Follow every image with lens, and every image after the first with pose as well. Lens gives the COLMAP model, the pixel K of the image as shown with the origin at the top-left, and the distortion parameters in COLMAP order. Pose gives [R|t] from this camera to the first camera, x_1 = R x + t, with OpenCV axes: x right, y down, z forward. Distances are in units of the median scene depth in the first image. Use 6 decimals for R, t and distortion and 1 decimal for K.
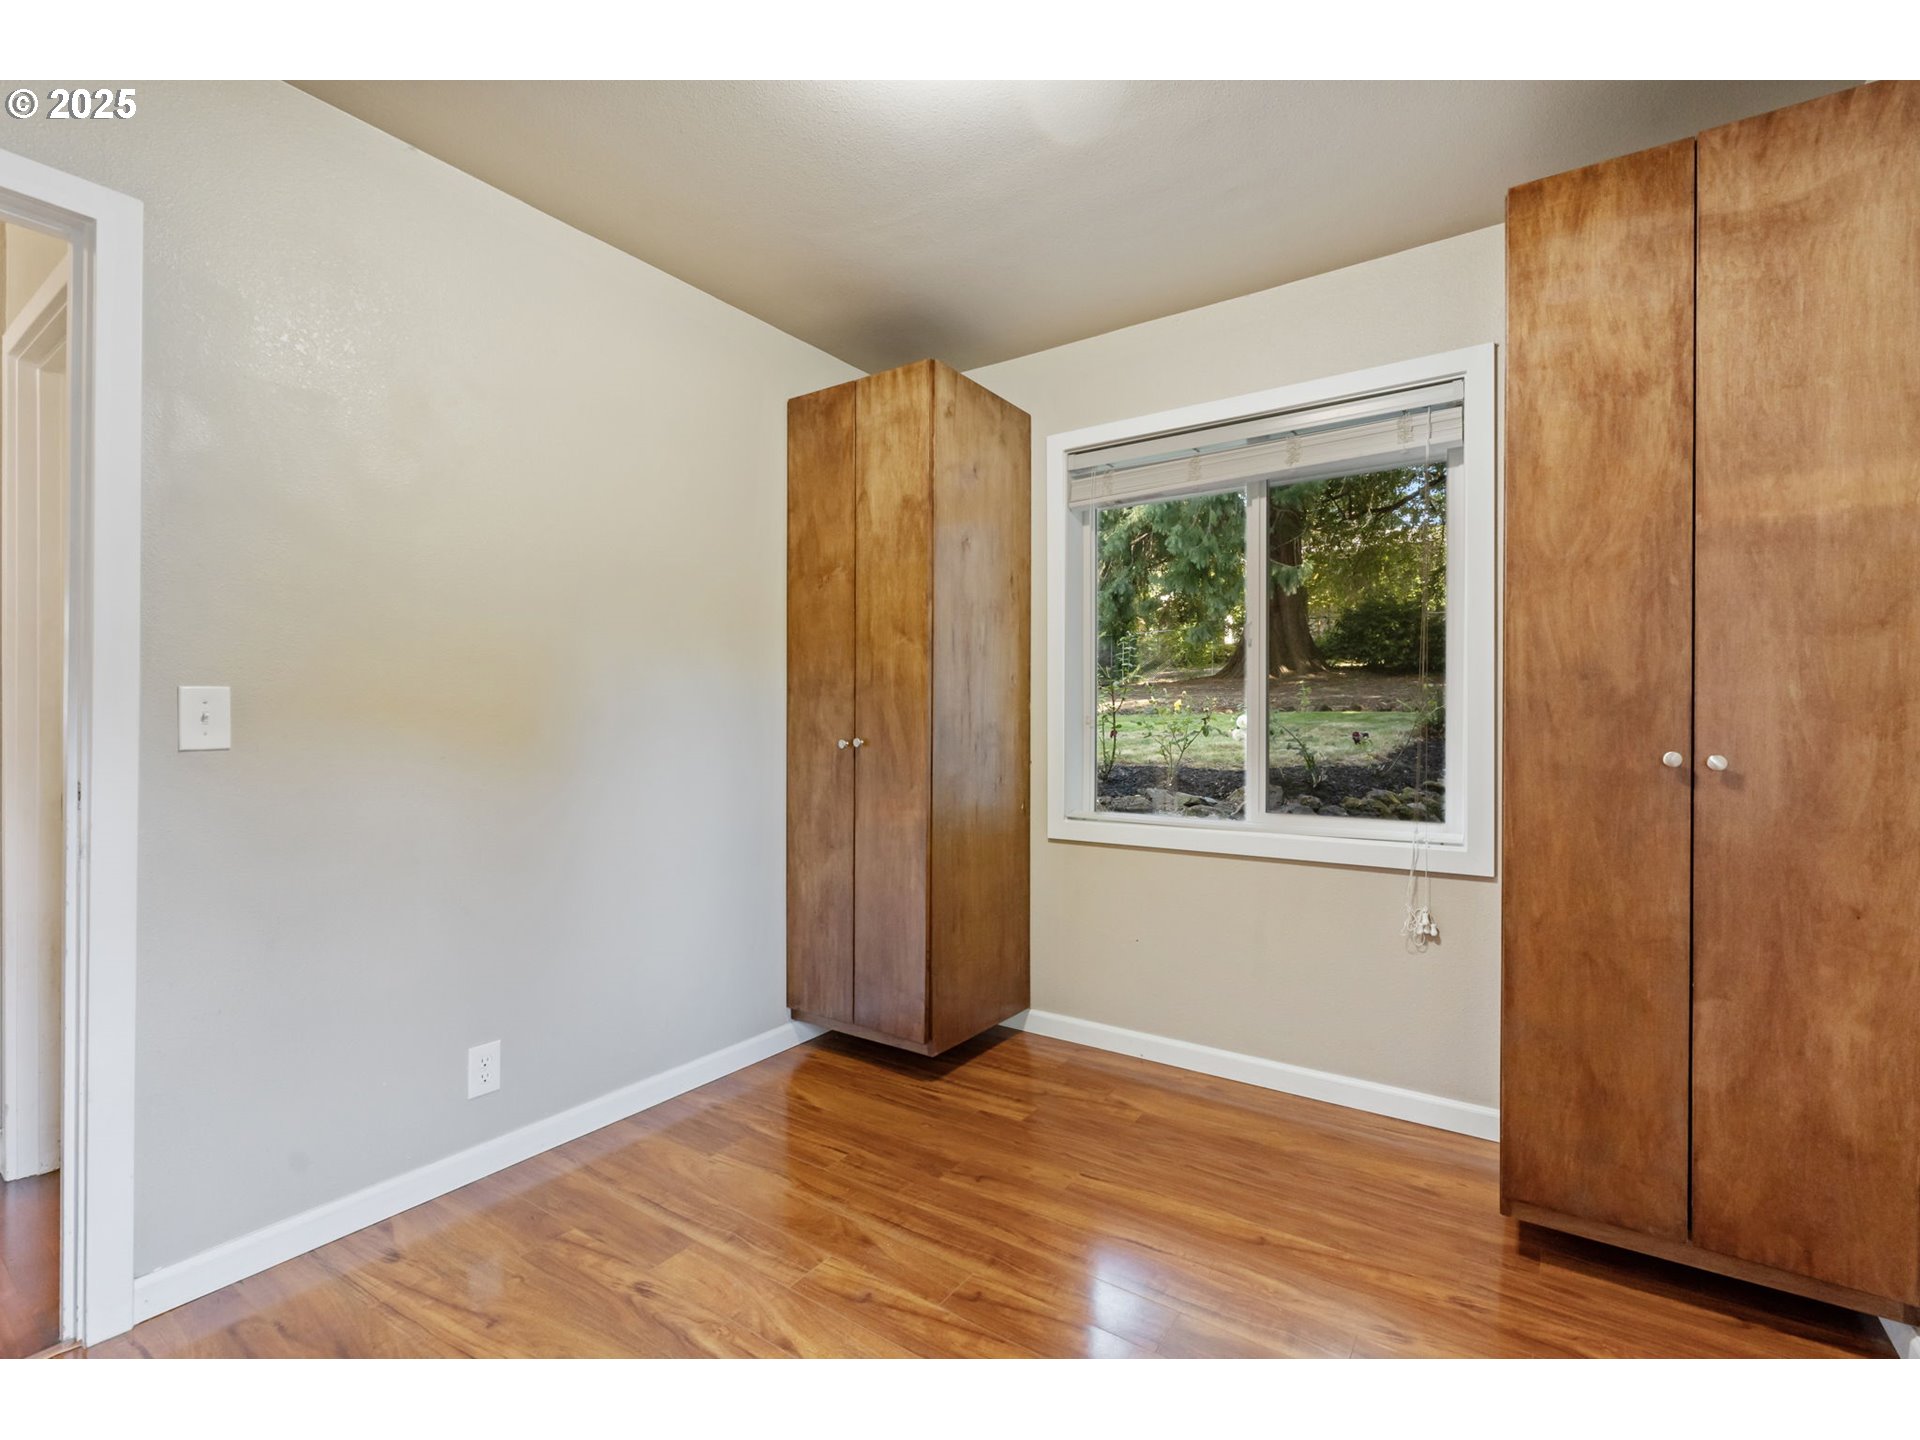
lens RADIAL K [[904.0, 0, 962.1], [0, 904.0, 720.1], [0, 0, 1]] dist [0.002026, 0.000665]
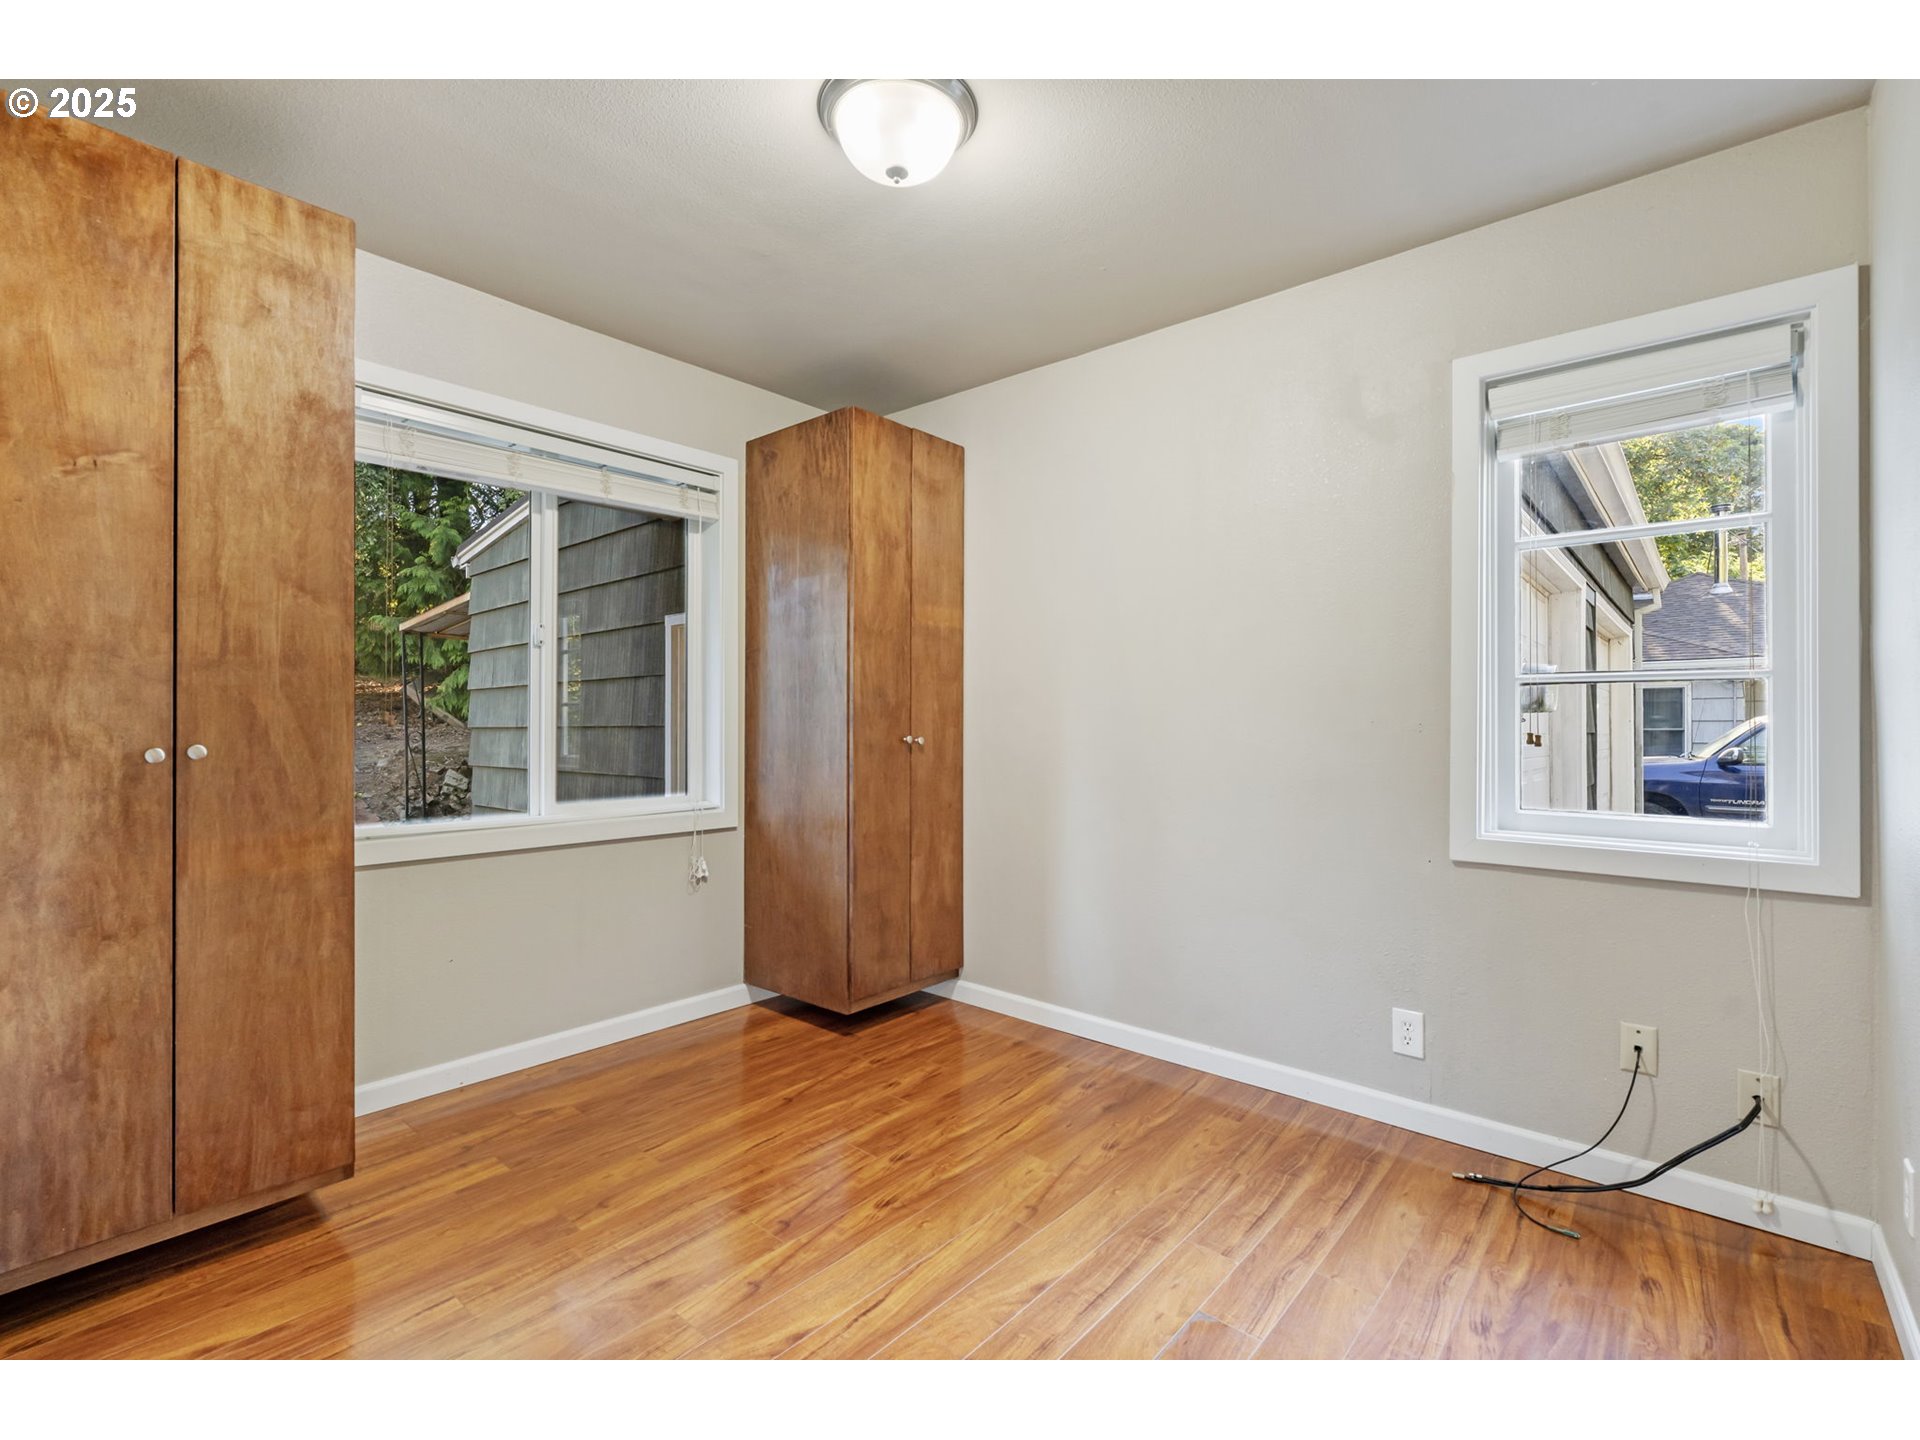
lens RADIAL K [[904.0, 0, 962.1], [0, 904.0, 720.1], [0, 0, 1]] dist [0.002026, 0.000665]
pose [[0.078320, 0.003040, 0.996924, -0.762844], [-0.001843, 0.999994, -0.002905, 0.004278], [-0.996927, -0.001610, 0.078325, 0.475701]]
